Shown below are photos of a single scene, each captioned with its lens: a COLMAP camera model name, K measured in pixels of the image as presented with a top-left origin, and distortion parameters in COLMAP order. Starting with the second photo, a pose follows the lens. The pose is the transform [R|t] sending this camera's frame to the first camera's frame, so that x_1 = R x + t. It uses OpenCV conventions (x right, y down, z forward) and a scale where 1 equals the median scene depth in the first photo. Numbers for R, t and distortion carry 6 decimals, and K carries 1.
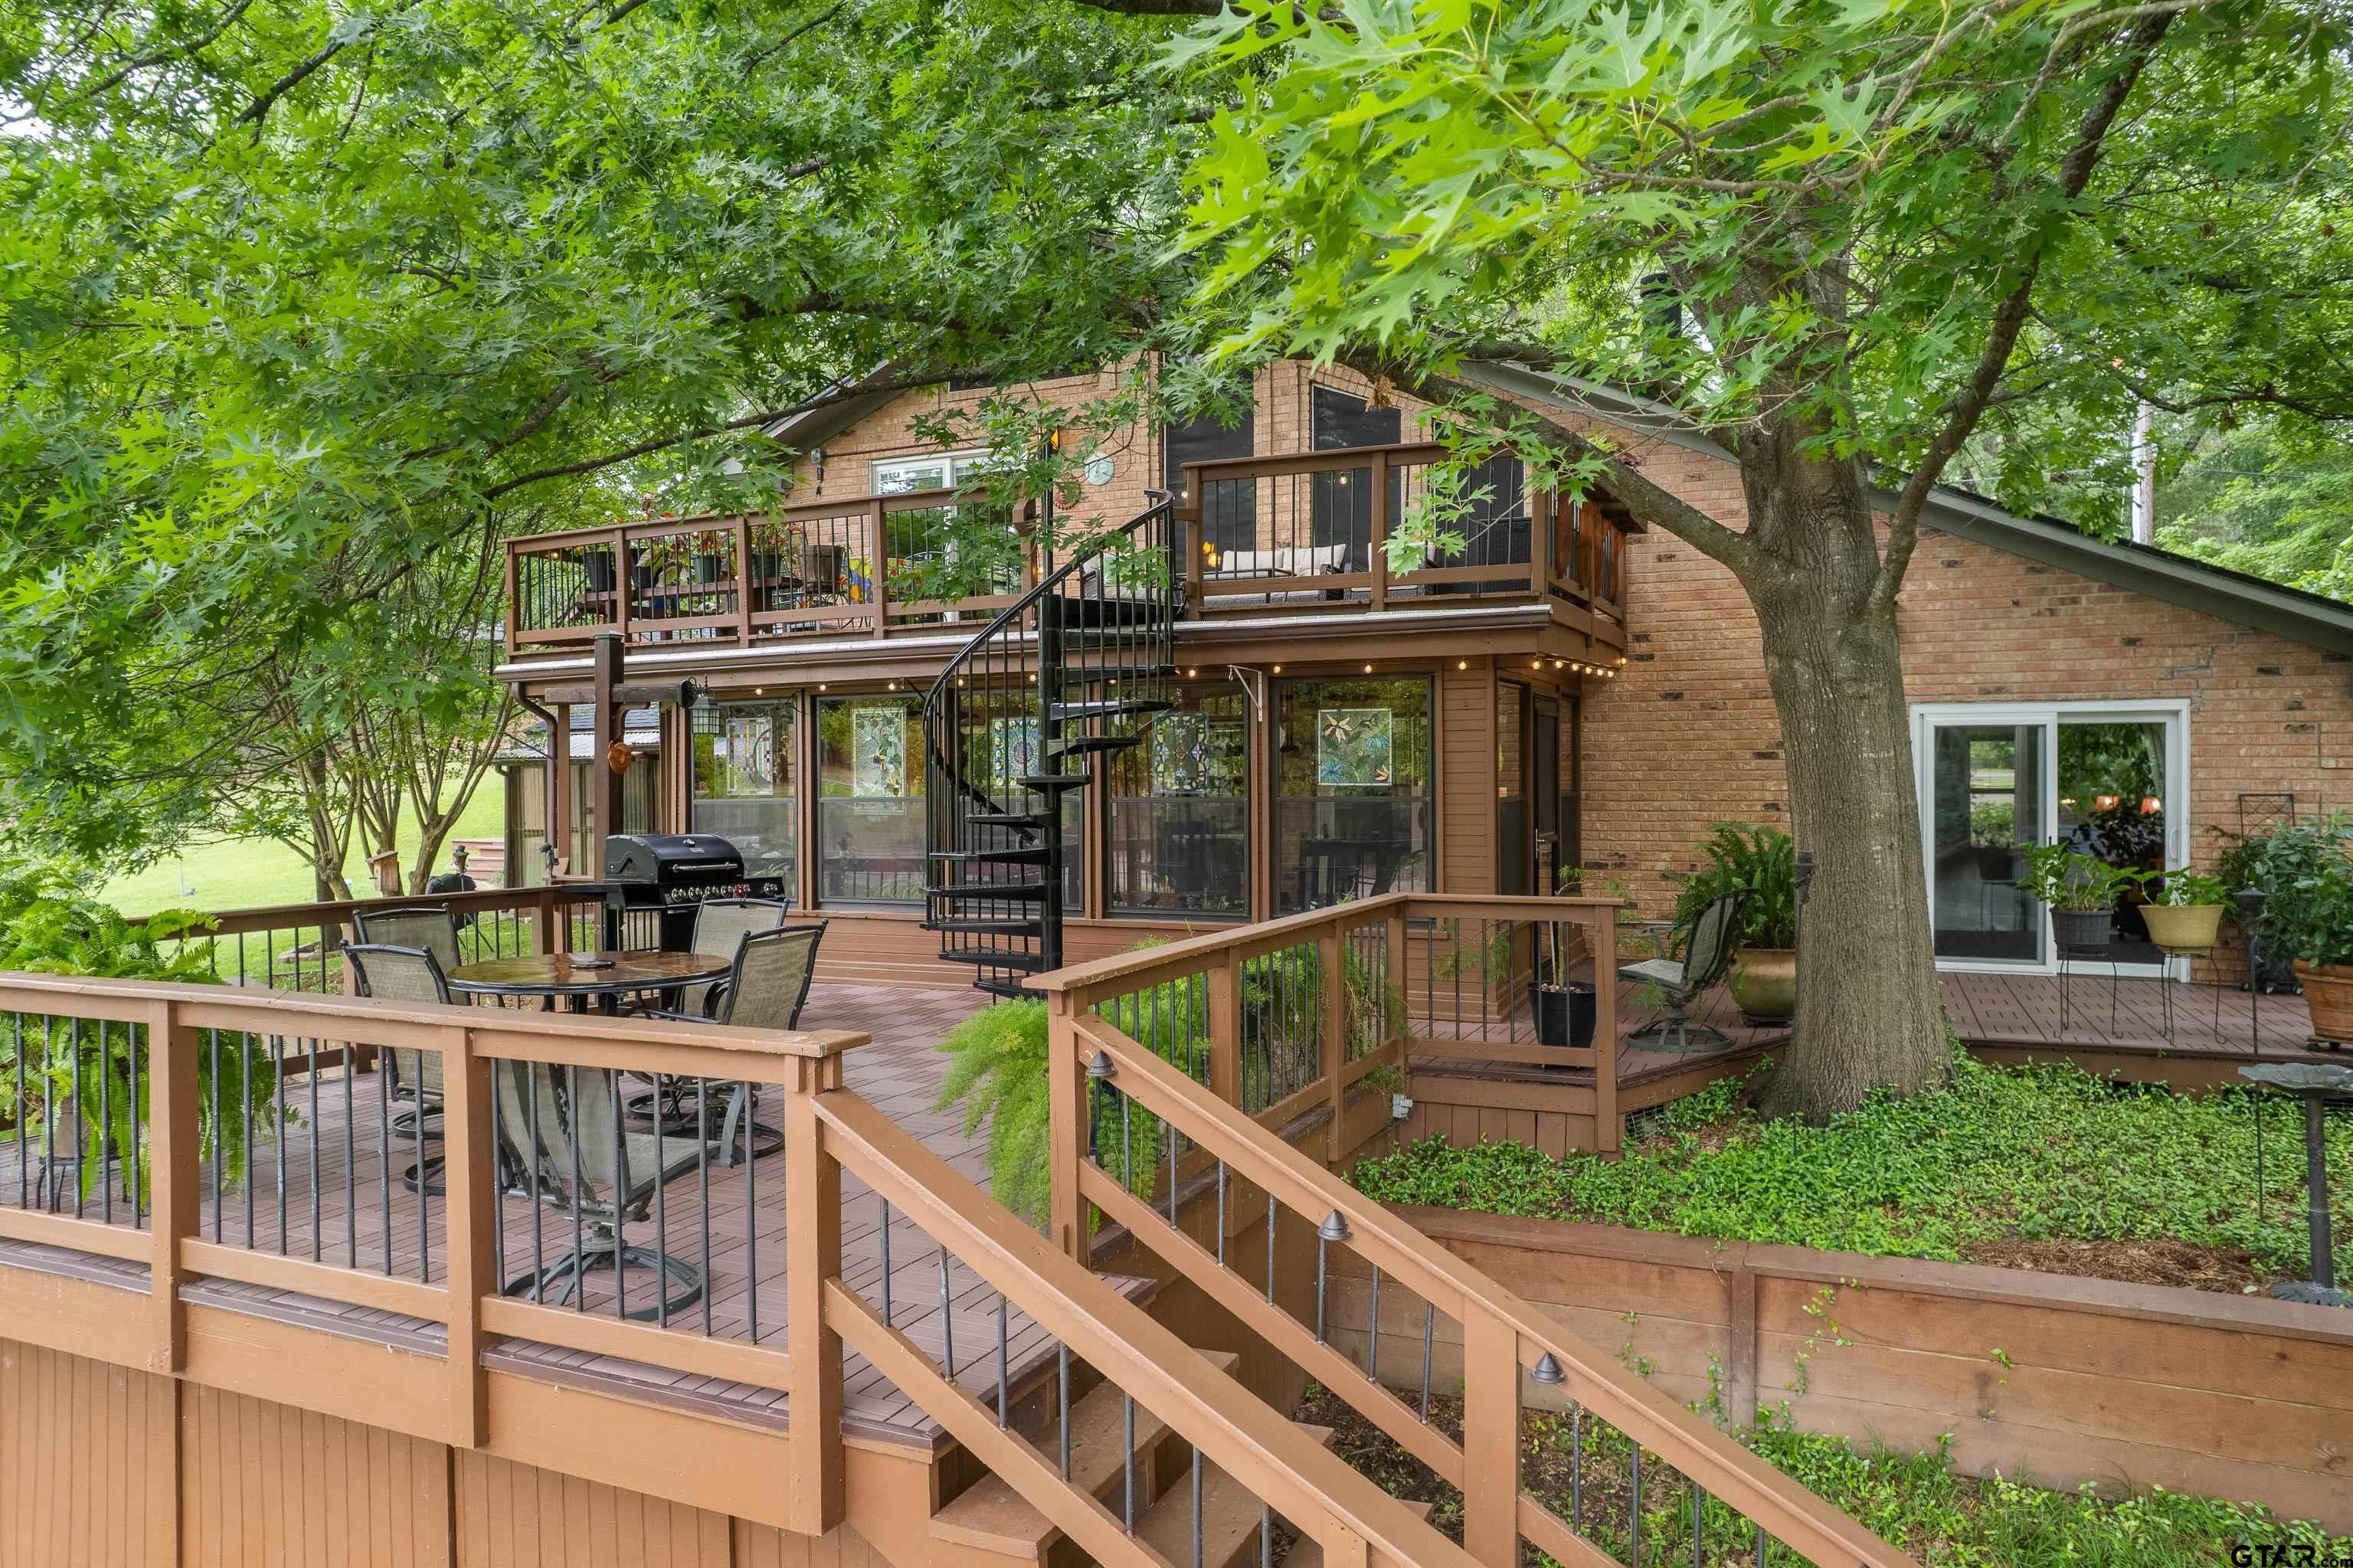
lens RADIAL K [[1542.5, 0, 1170.0], [0, 1542.5, 786.6], [0, 0, 1]] dist [-0.066600, 0.049279]
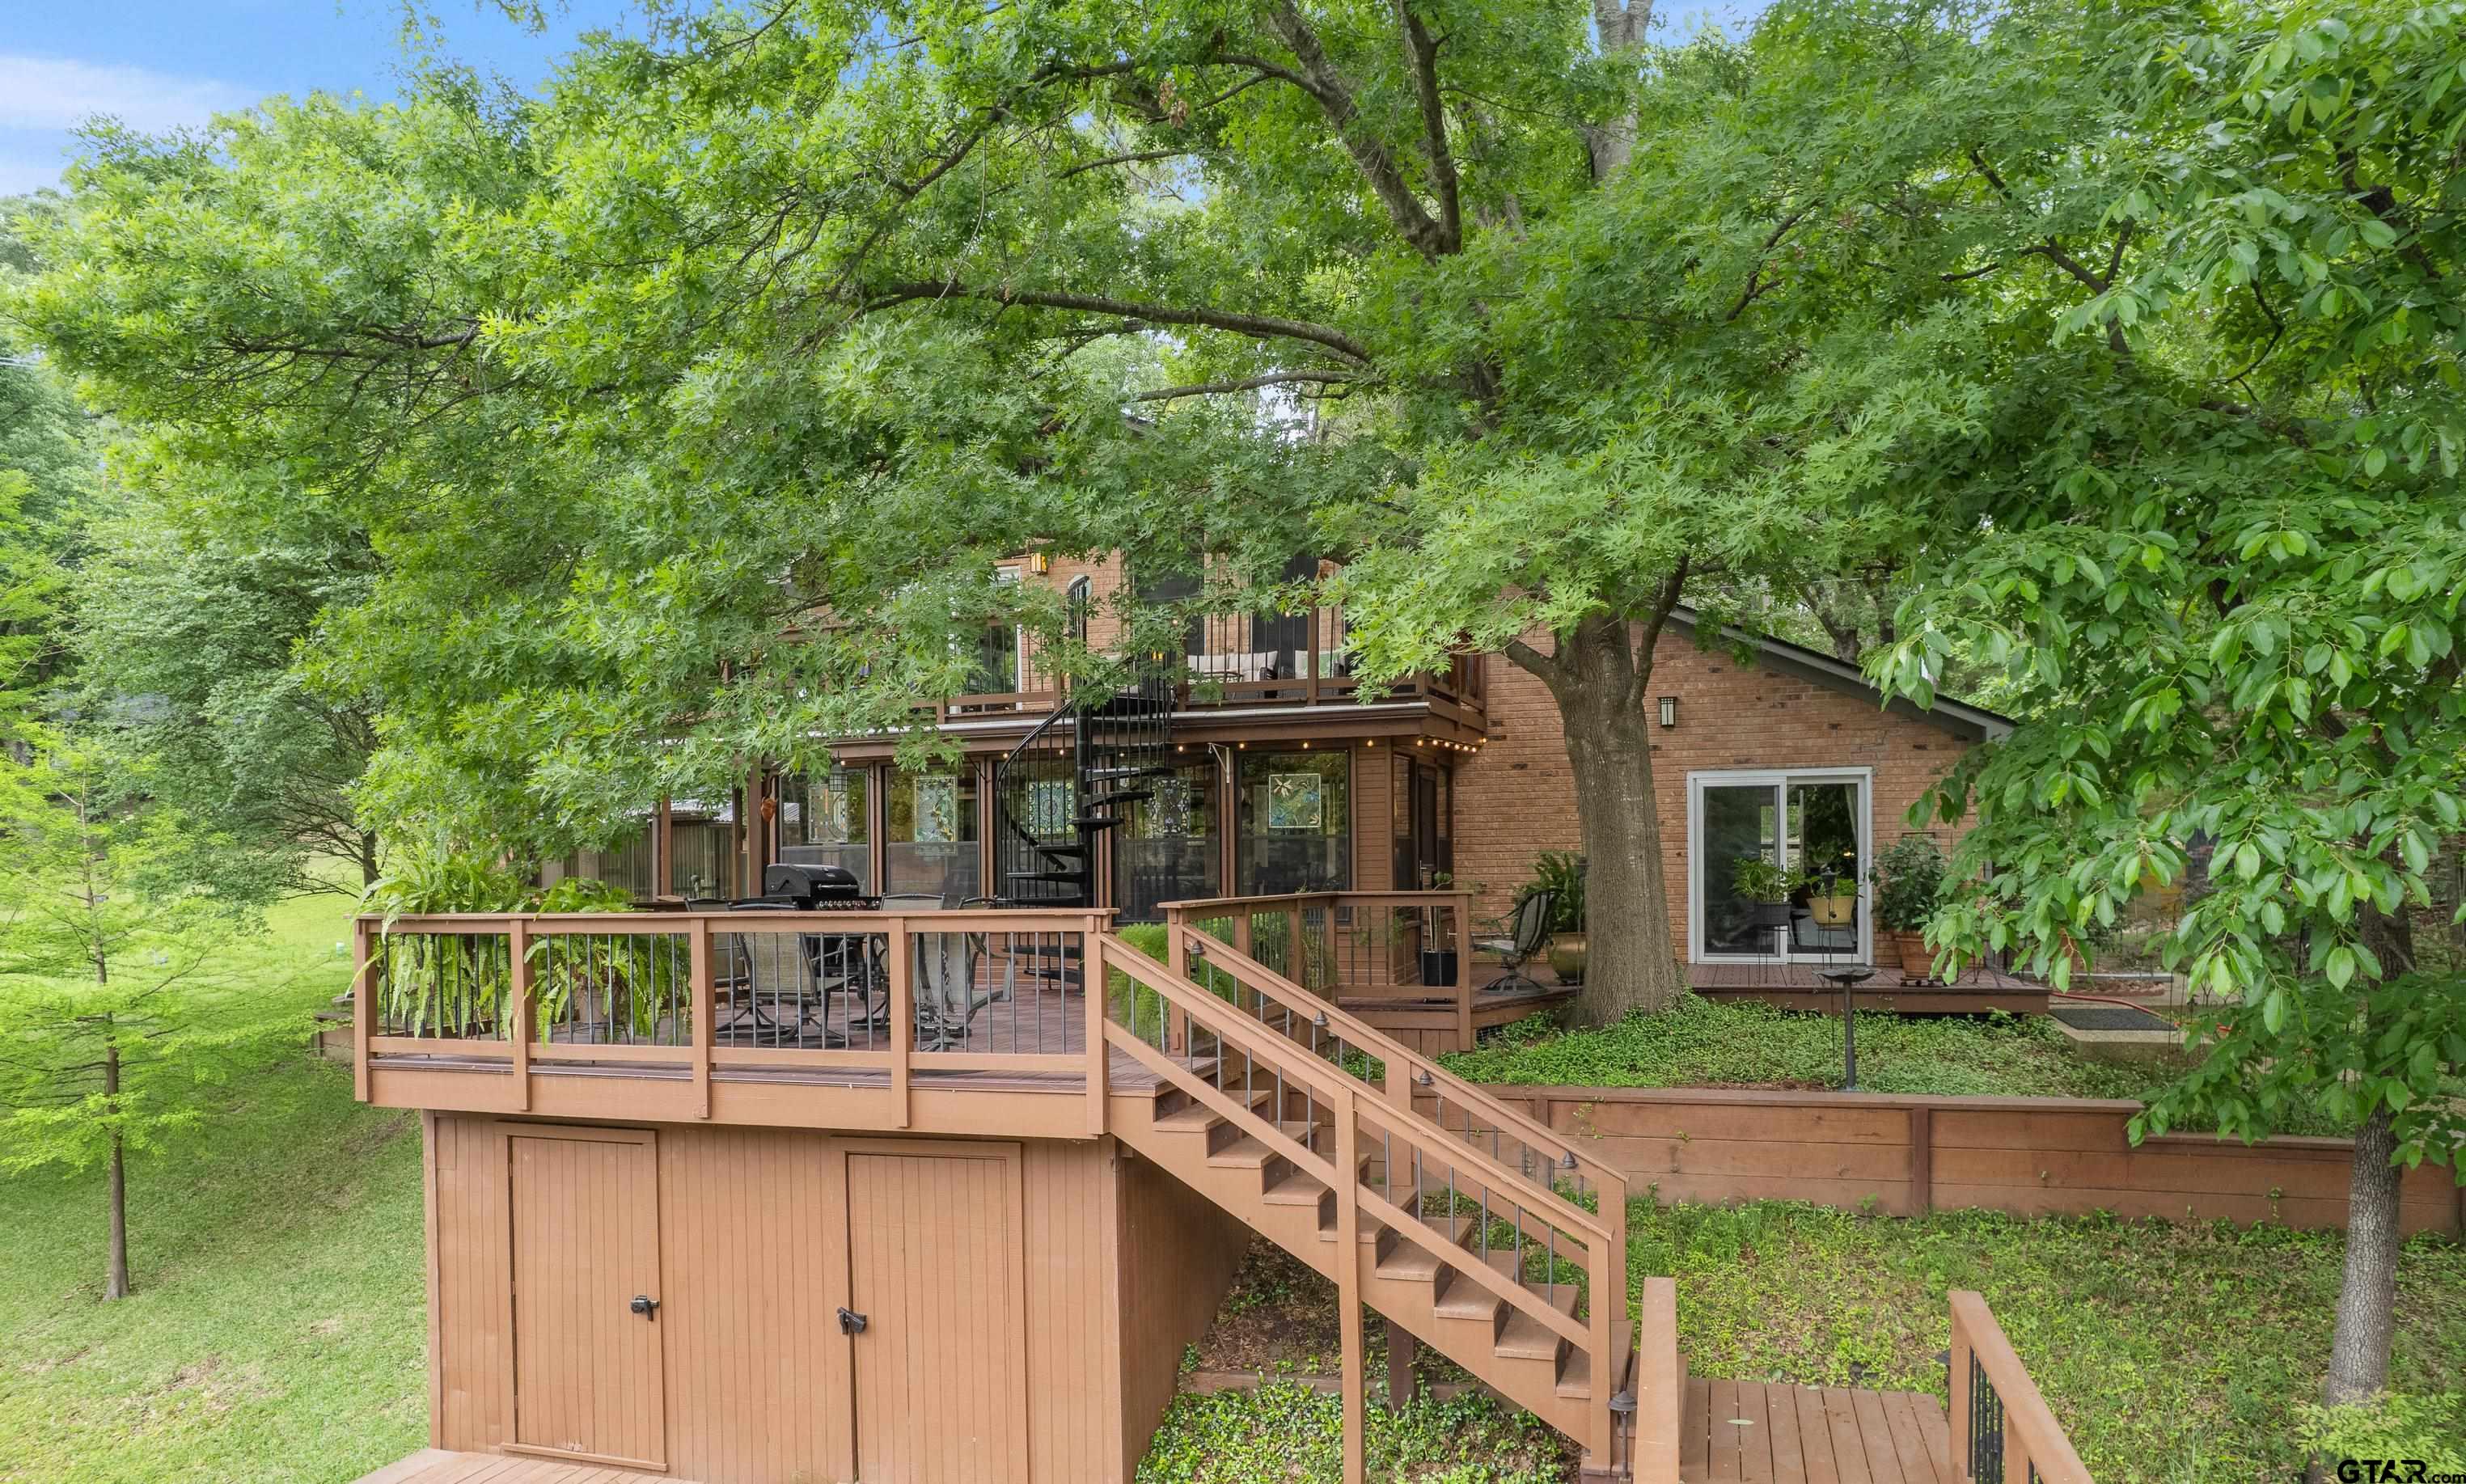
lens RADIAL K [[1667.6, 0, 1201.2], [0, 1667.6, 929.4], [0, 0, 1]] dist [-0.007781, -0.000665]
pose [[0.994821, -0.009637, 0.101180, -0.129448], [0.006566, 0.999509, 0.030639, 0.047872], [-0.101426, -0.029816, 0.994396, -0.557663]]
